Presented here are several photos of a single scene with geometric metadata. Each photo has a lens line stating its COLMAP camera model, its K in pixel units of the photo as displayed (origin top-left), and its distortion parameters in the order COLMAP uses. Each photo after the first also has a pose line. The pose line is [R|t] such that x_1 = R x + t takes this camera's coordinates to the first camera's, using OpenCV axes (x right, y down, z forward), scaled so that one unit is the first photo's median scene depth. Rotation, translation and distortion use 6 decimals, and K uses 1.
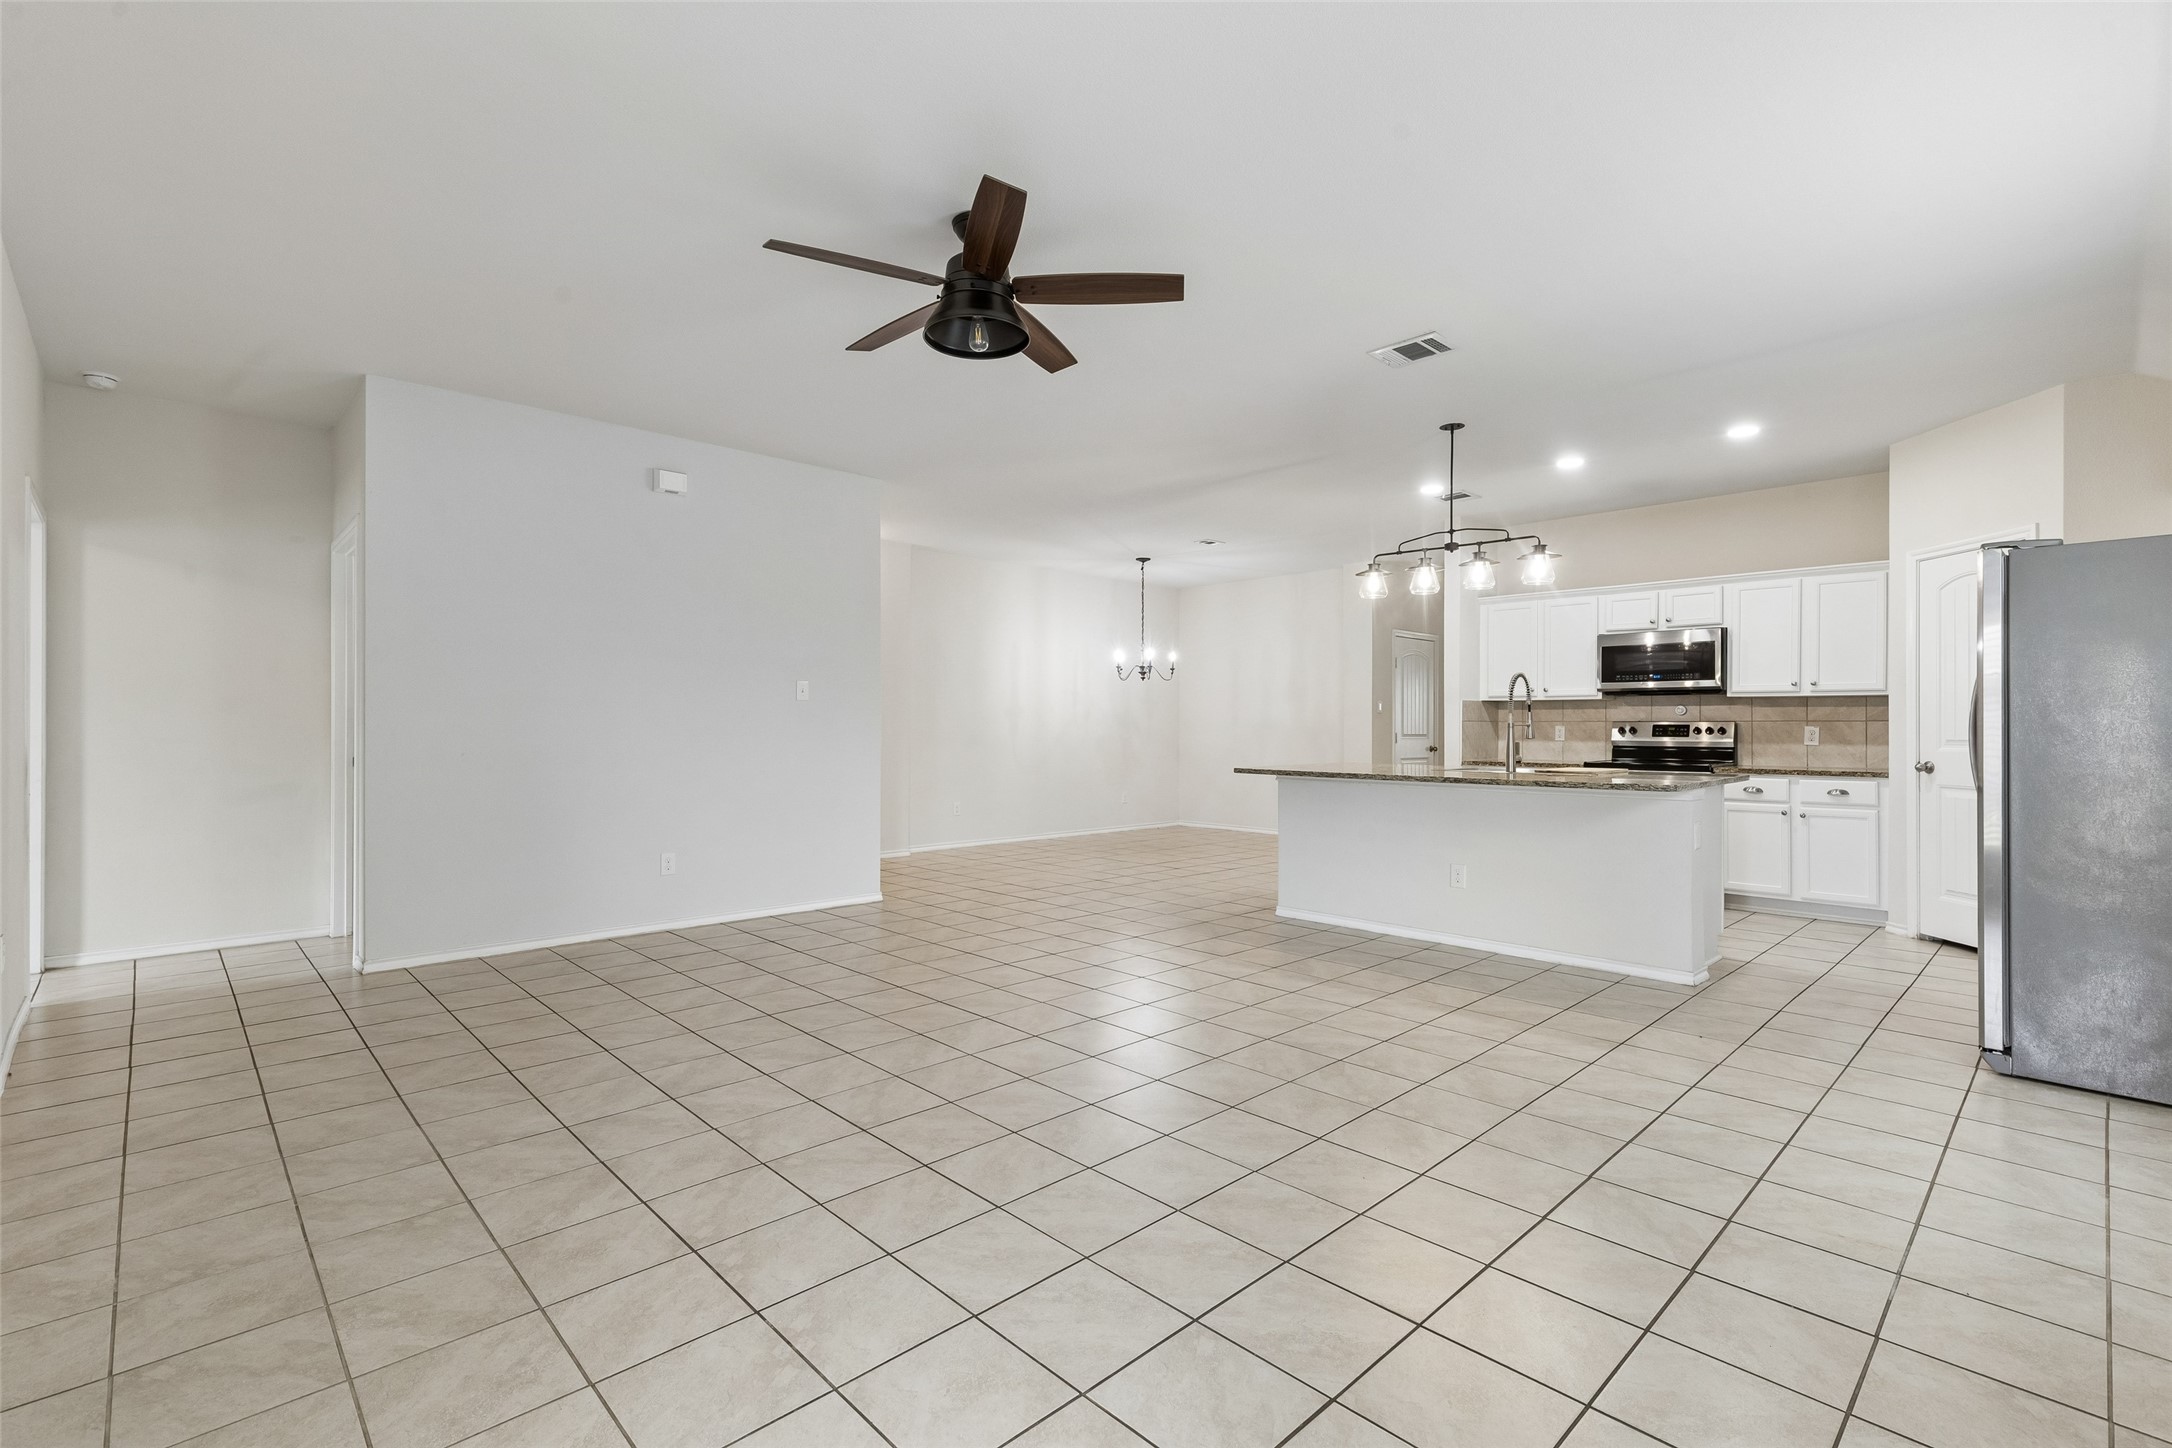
lens RADIAL K [[980.6, 0, 1079.1], [0, 980.6, 722.1], [0, 0, 1]] dist [0.000864, 0.000055]
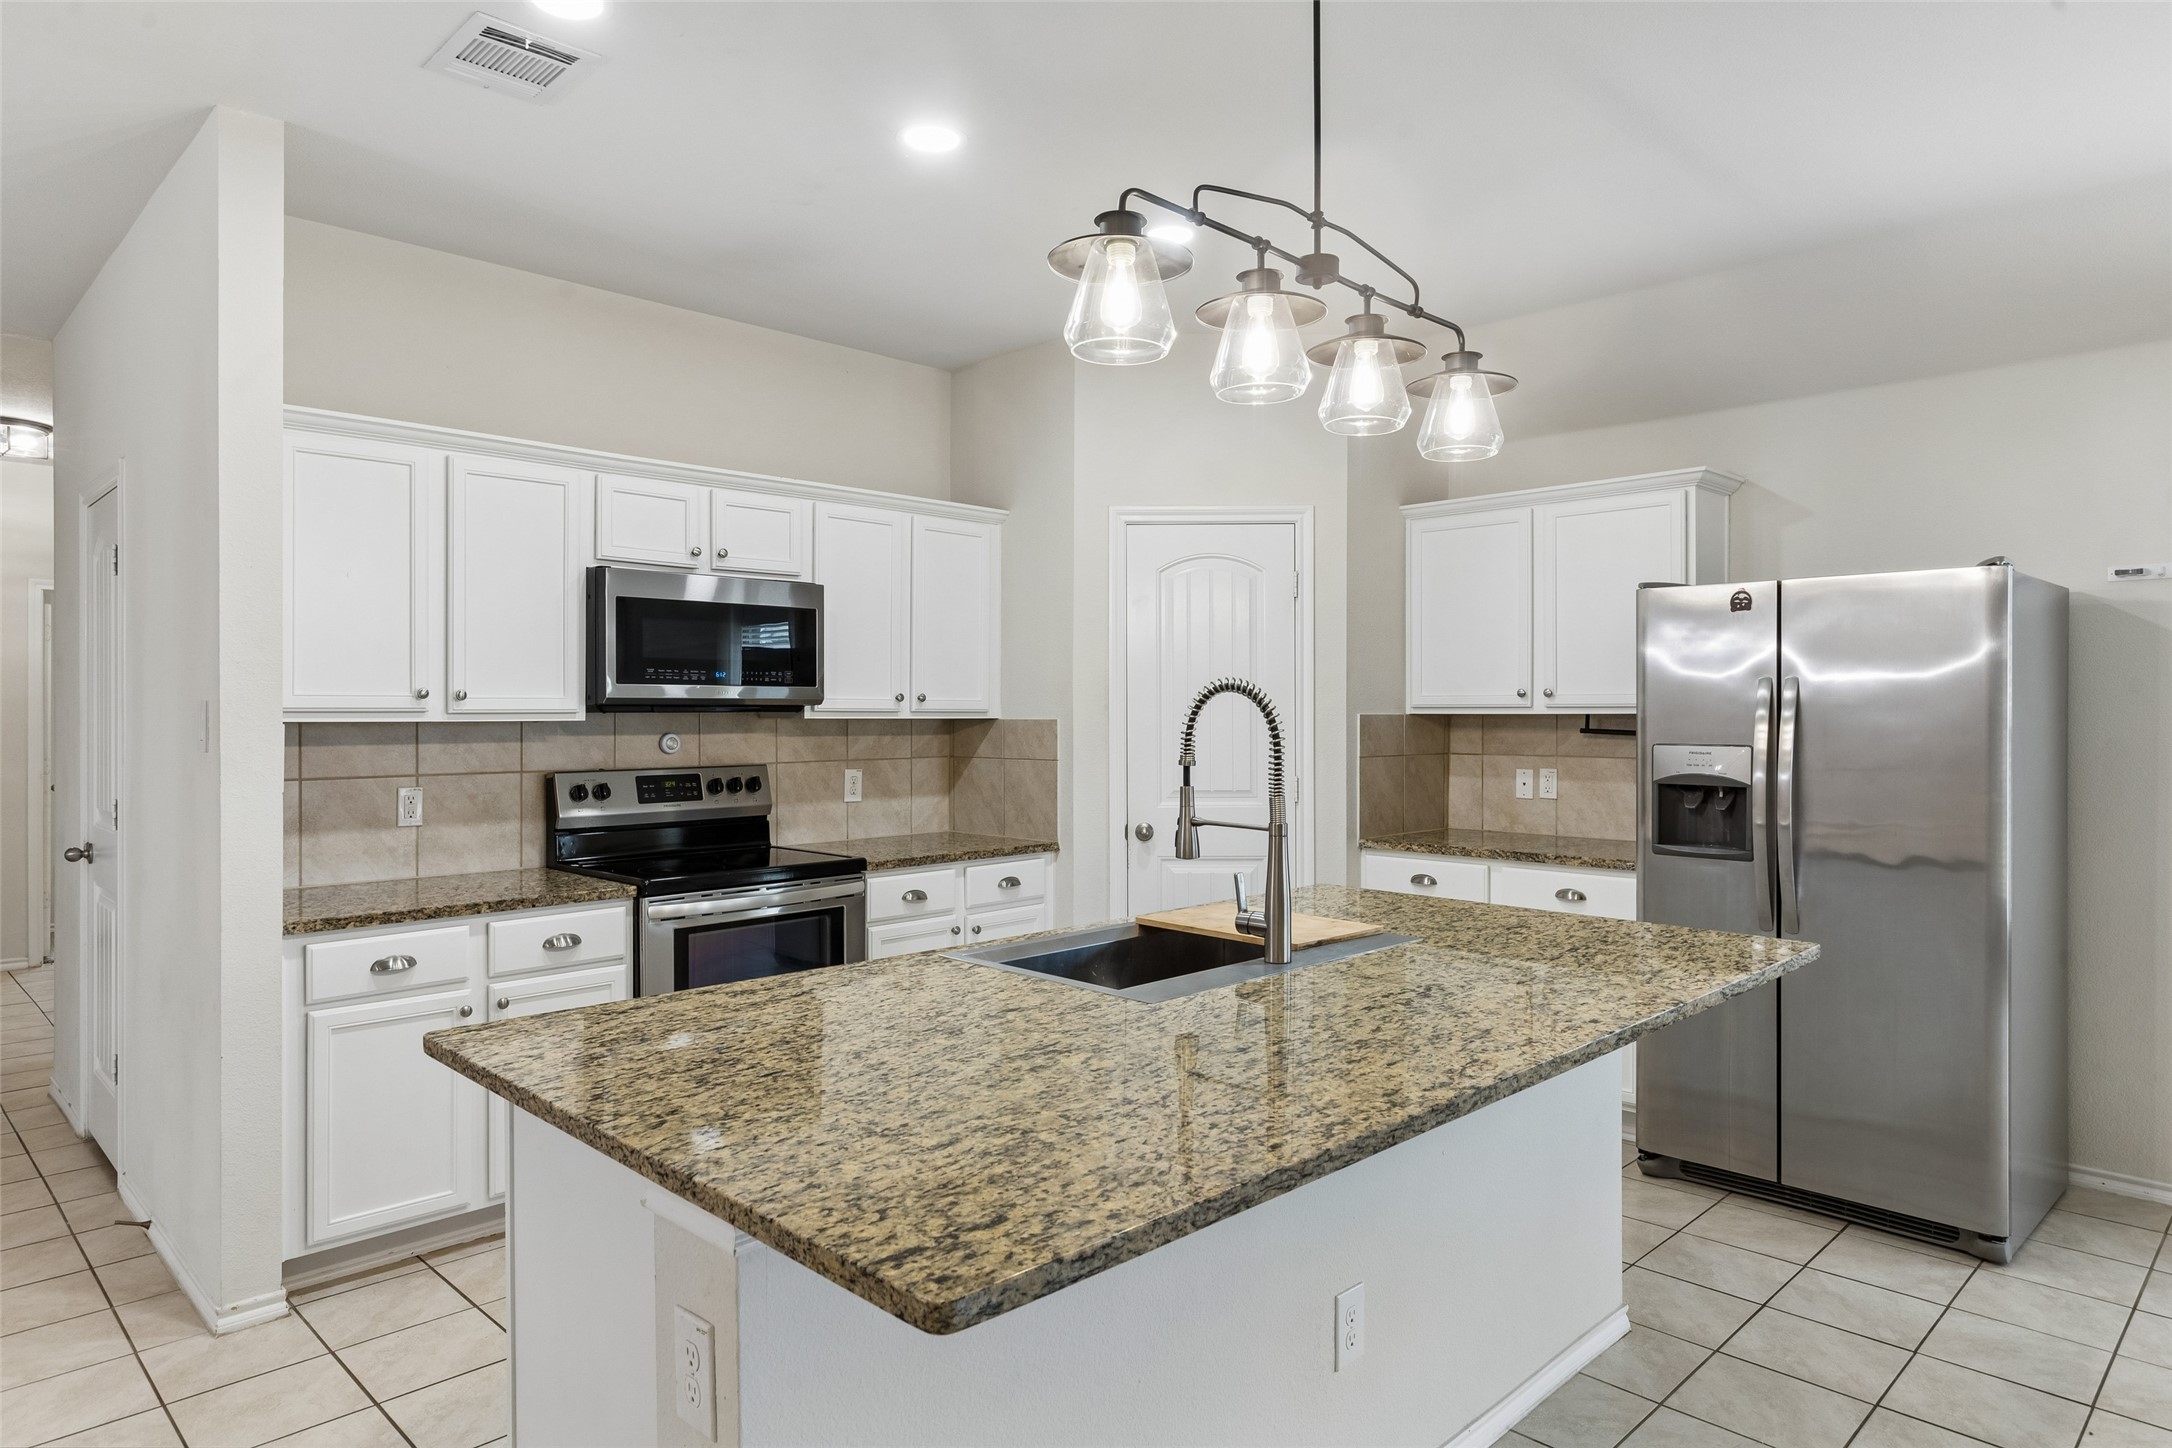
lens RADIAL K [[1299.7, 0, 1081.7], [0, 1299.7, 722.0], [0, 0, 1]] dist [0.002977, 0.000391]
pose [[-0.010369, -0.012428, 0.999869, -0.022375], [-0.001562, 0.999922, 0.012412, -0.032720], [-0.999945, -0.001433, -0.010387, 0.849912]]
